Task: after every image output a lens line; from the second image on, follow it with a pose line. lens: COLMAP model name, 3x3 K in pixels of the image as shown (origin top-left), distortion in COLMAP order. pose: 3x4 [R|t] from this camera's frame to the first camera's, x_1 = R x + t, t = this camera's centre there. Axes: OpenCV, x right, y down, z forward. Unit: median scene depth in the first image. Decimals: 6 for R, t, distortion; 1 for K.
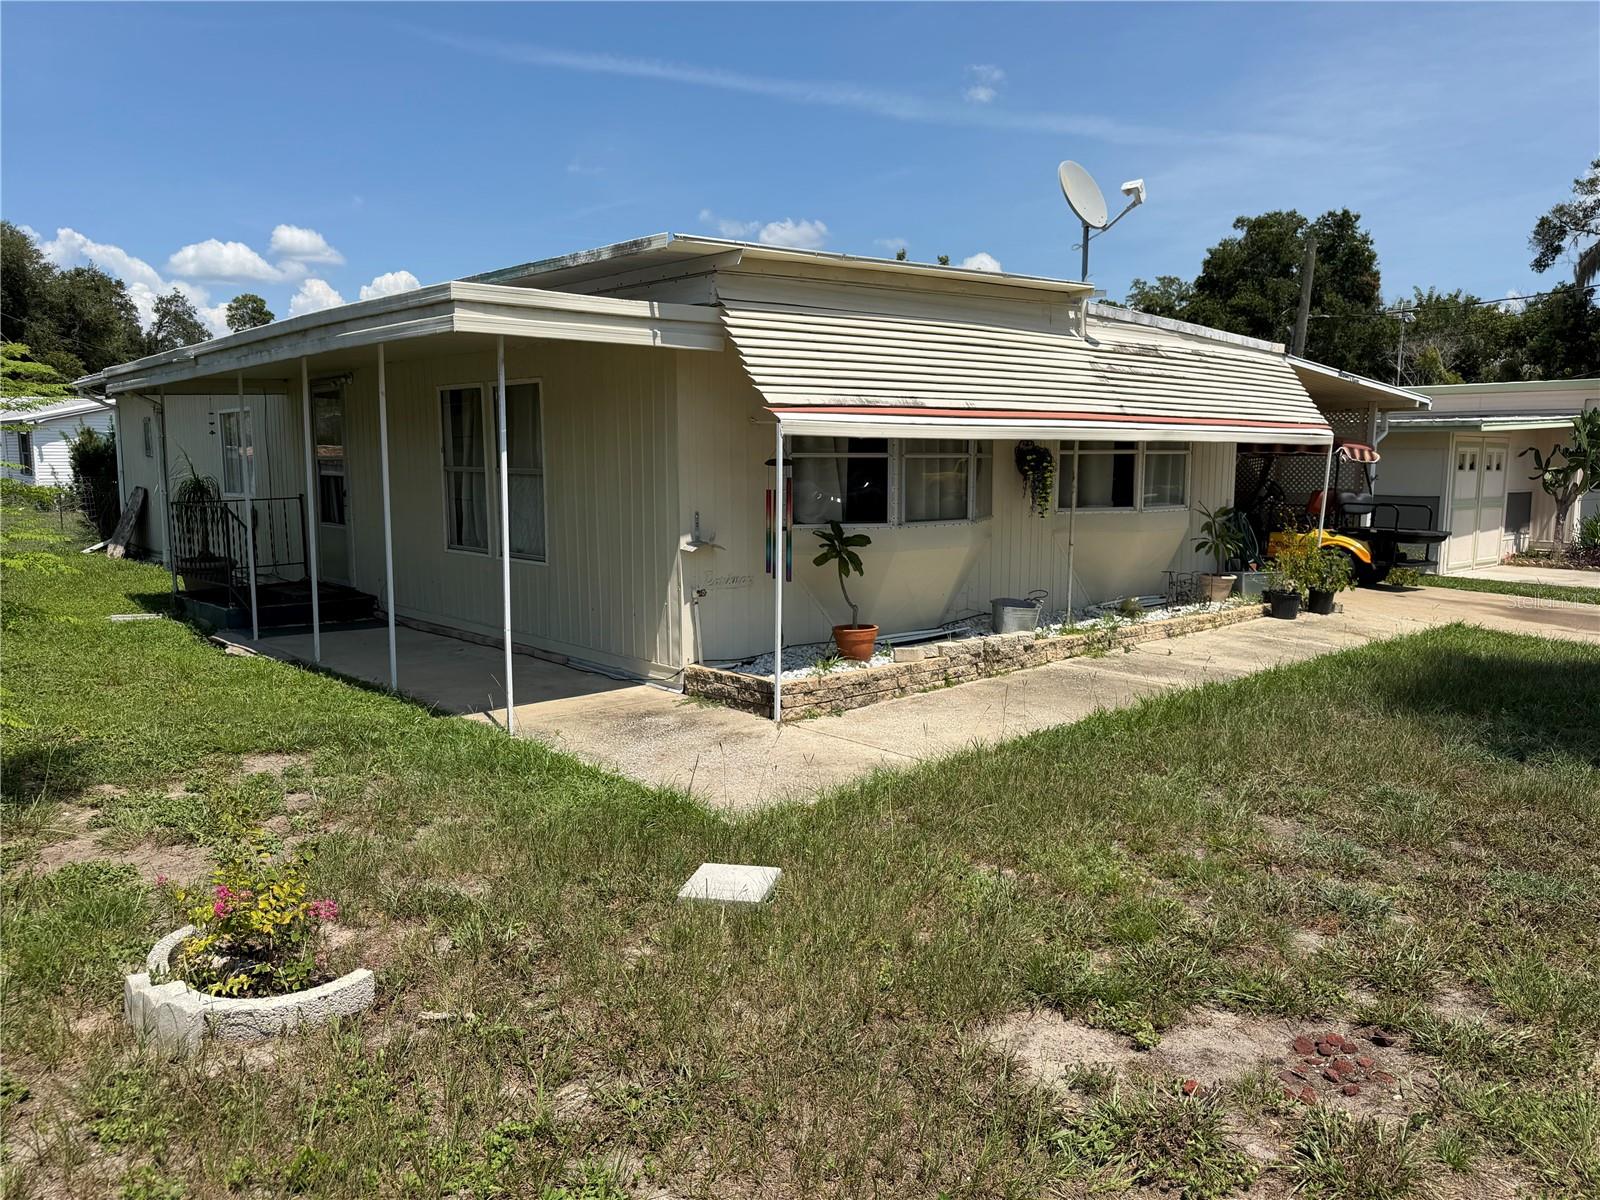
lens RADIAL K [[1151.7, 0, 797.6], [0, 1151.7, 631.0], [0, 0, 1]] dist [0.020028, -0.005043]
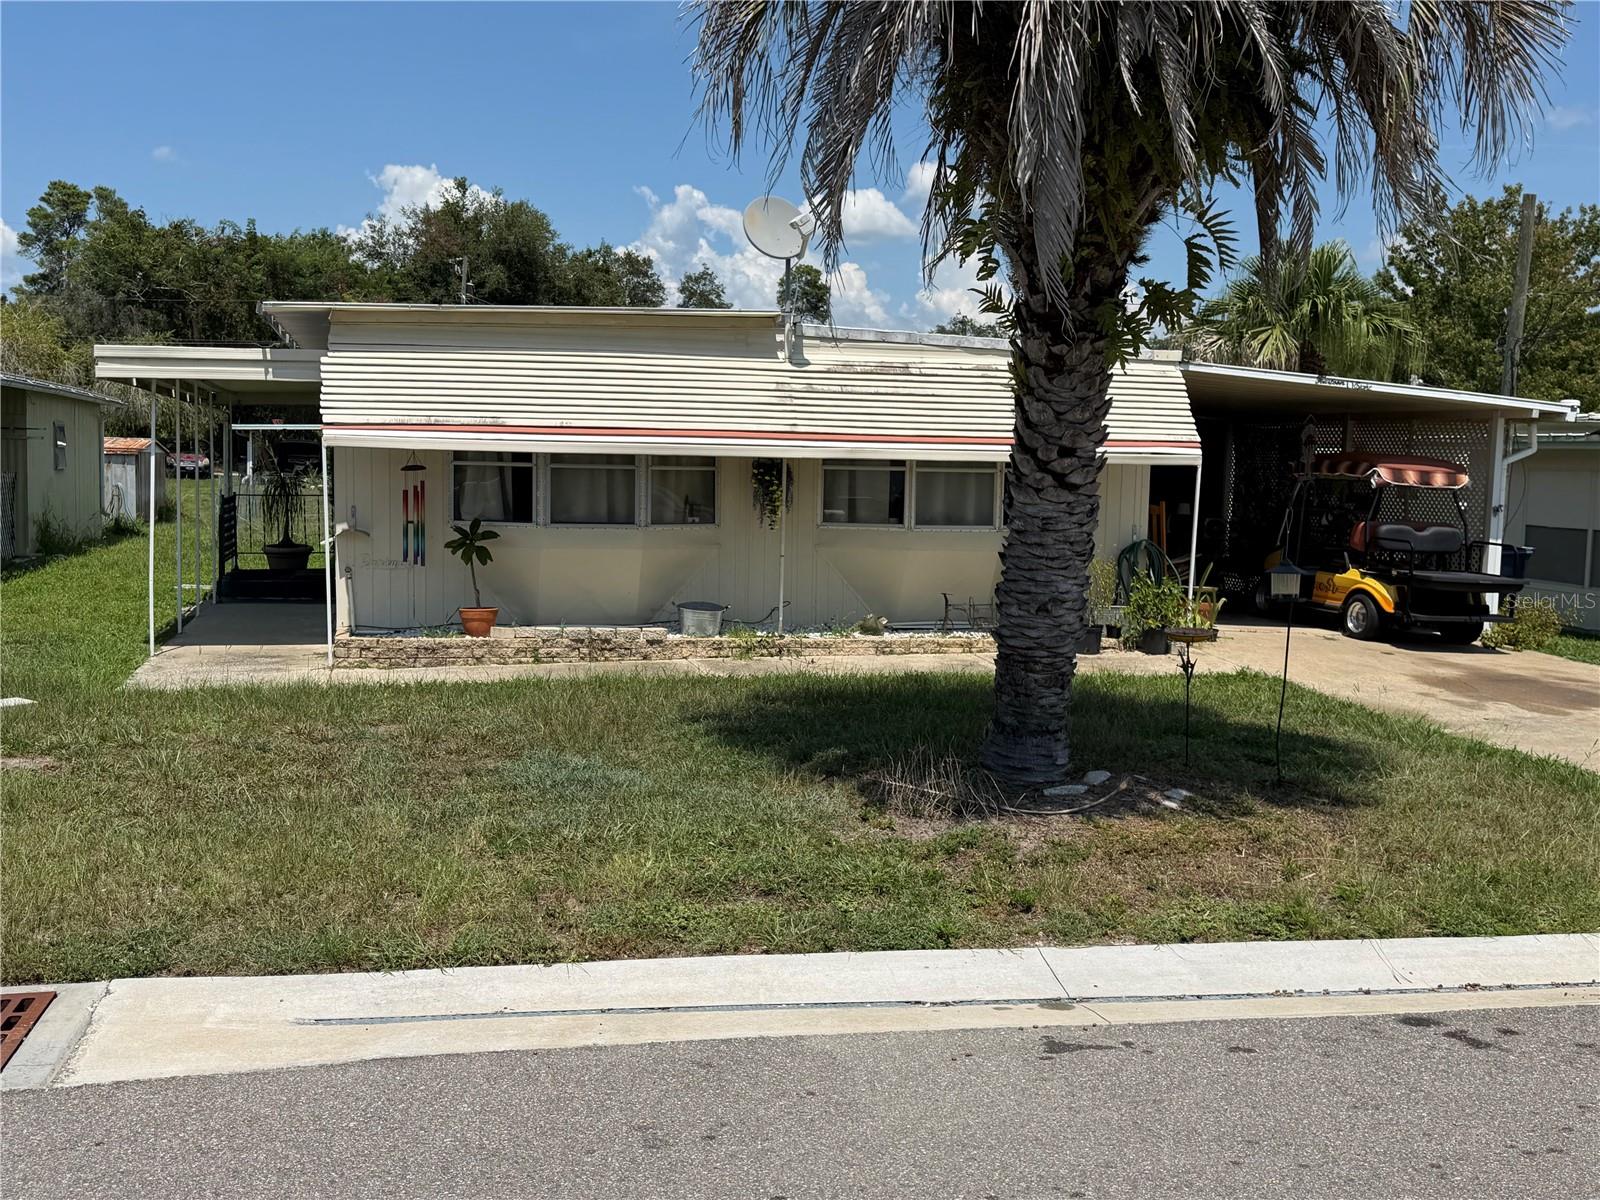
lens RADIAL K [[1679.1, 0, 804.7], [0, 1679.1, 607.1], [0, 0, 1]] dist [0.100959, 0.000000]
pose [[0.887845, 0.056171, -0.456702, 0.953459], [-0.087336, 0.995051, -0.047400, 0.040322], [0.451779, 0.081970, 0.888356, -0.326378]]
